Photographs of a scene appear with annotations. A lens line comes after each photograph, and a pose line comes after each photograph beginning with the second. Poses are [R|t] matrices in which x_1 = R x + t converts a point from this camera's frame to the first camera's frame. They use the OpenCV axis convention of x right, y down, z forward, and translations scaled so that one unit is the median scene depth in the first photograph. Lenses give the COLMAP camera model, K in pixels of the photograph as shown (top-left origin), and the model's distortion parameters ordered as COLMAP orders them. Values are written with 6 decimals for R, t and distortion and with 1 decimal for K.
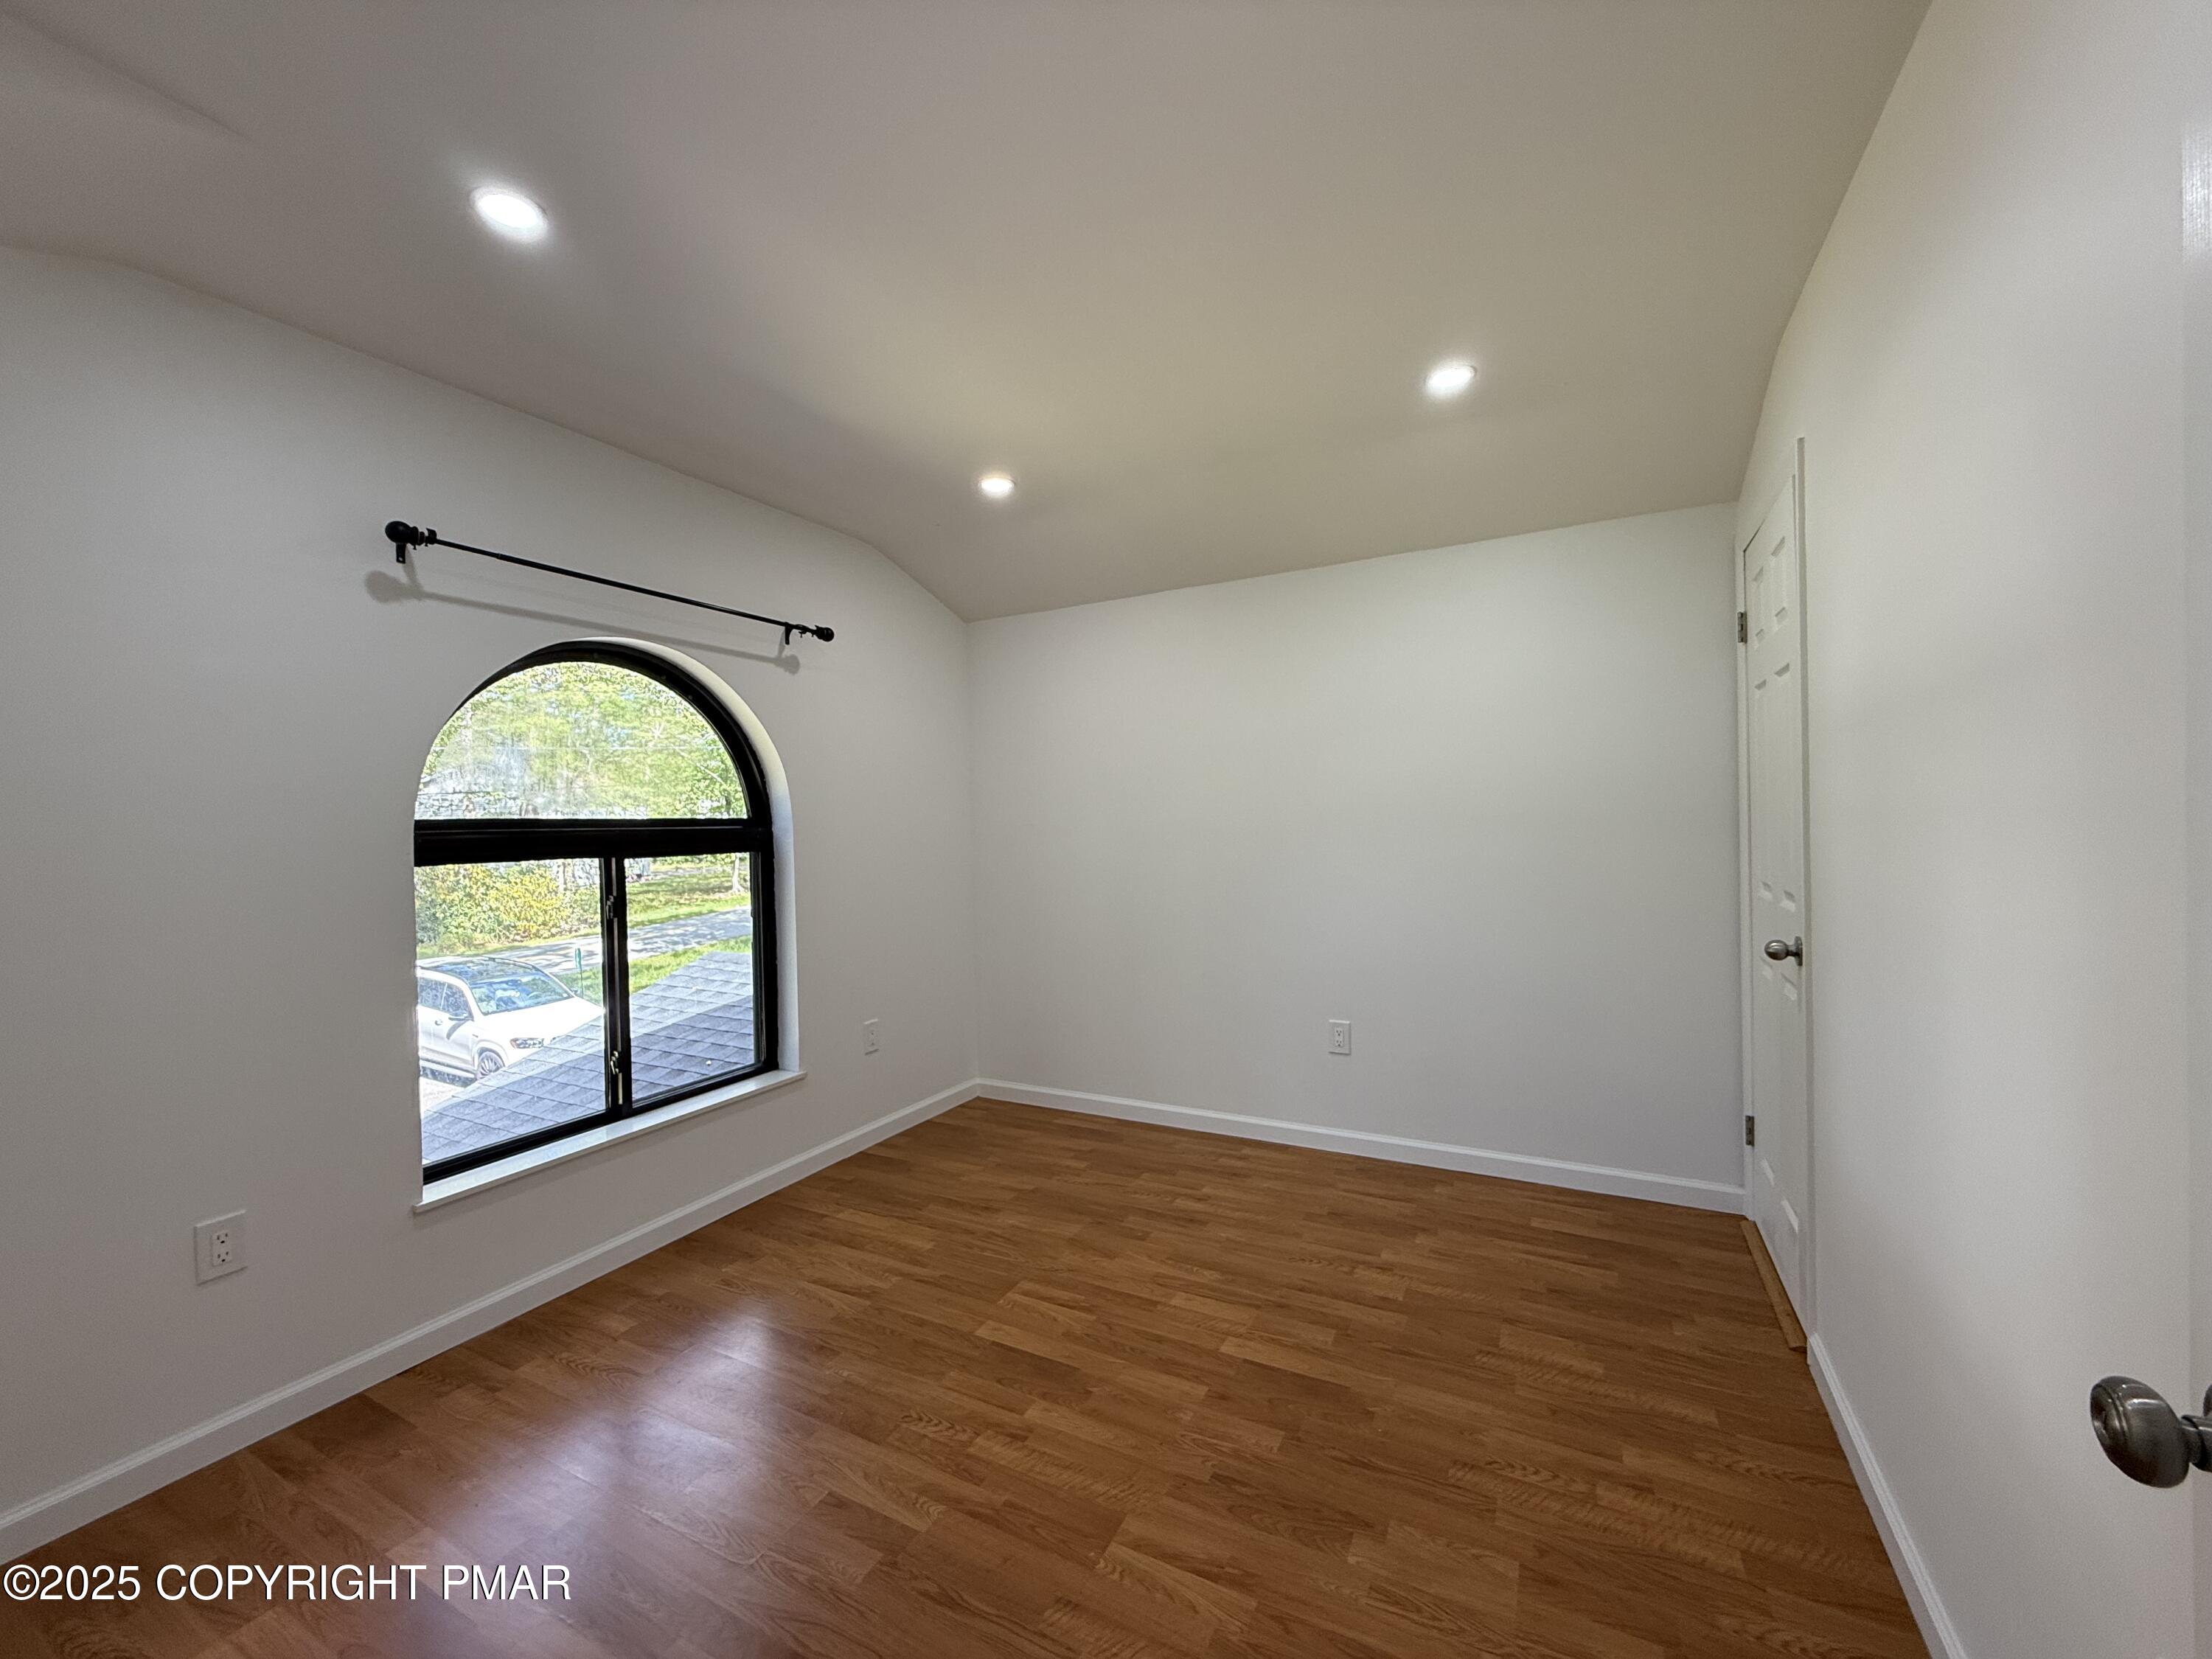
lens RADIAL K [[899.6, 0, 1106.0], [0, 899.6, 829.5], [0, 0, 1]] dist [-0.000680, -0.000109]
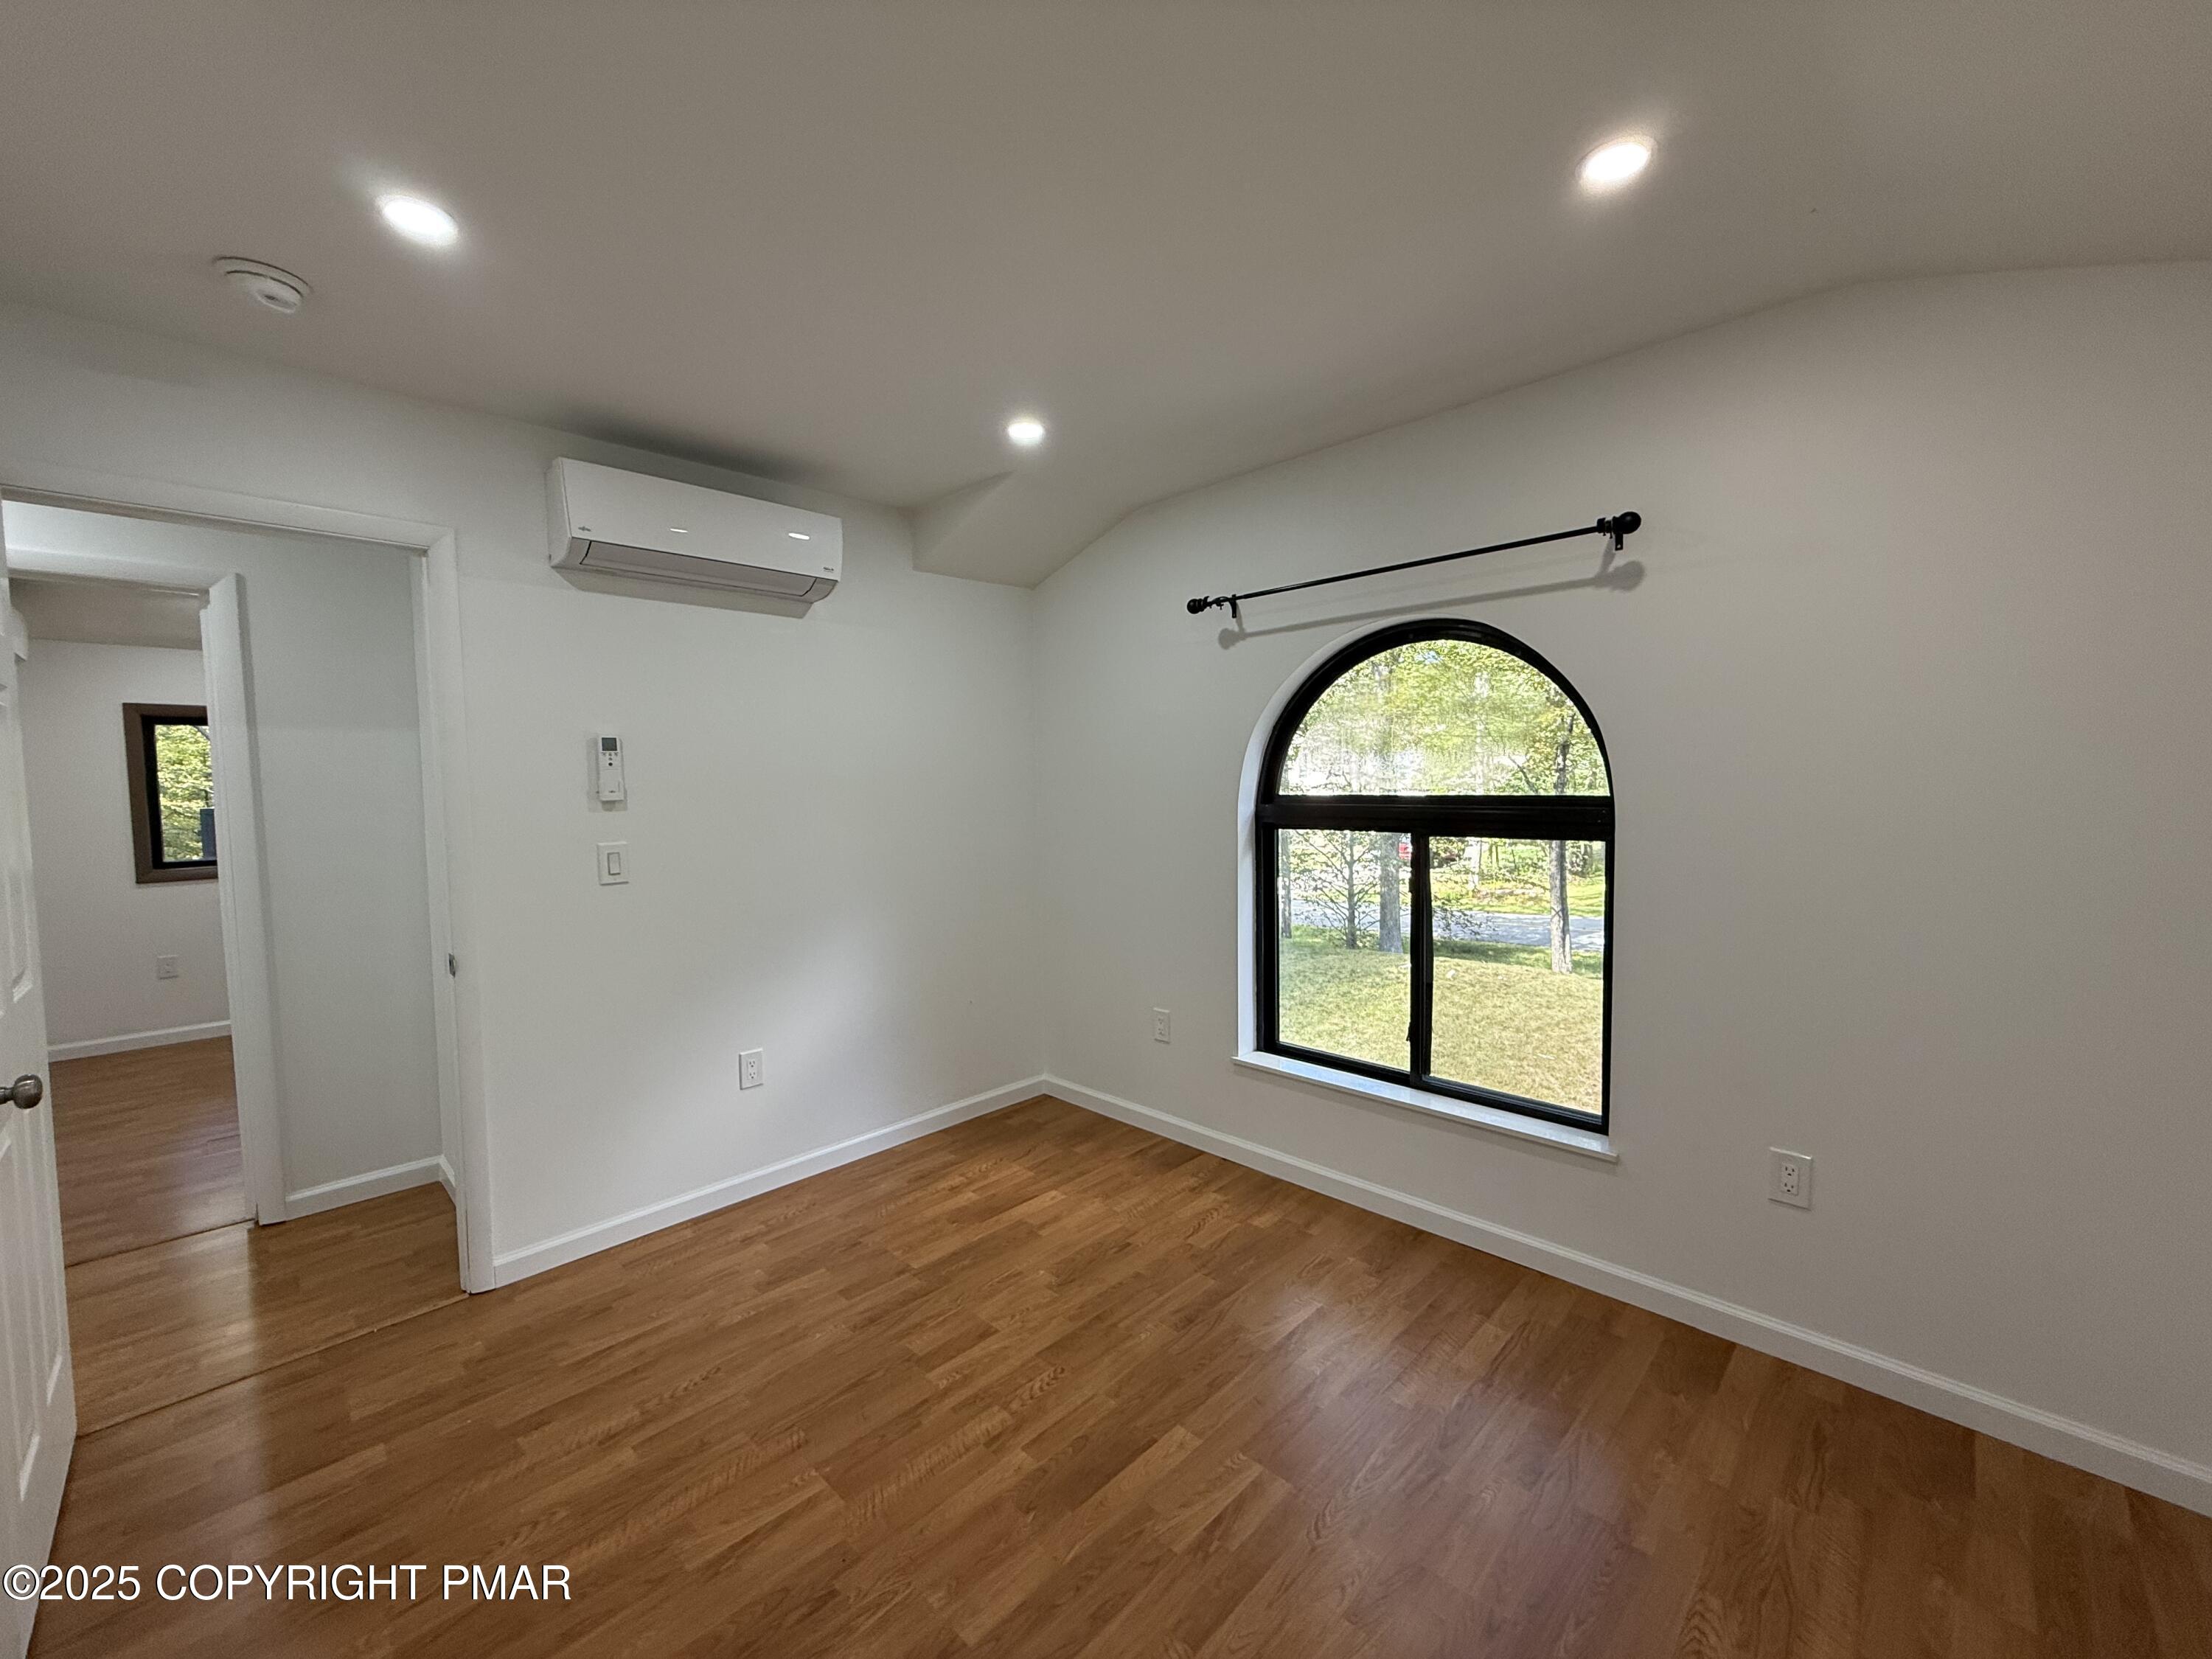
lens RADIAL K [[899.6, 0, 1106.0], [0, 899.6, 829.5], [0, 0, 1]] dist [-0.000680, -0.000109]
pose [[-0.312962, 0.077355, -0.946610, 0.670444], [0.013138, 0.996935, 0.077124, -0.072109], [0.949675, 0.011700, -0.313019, 1.256013]]
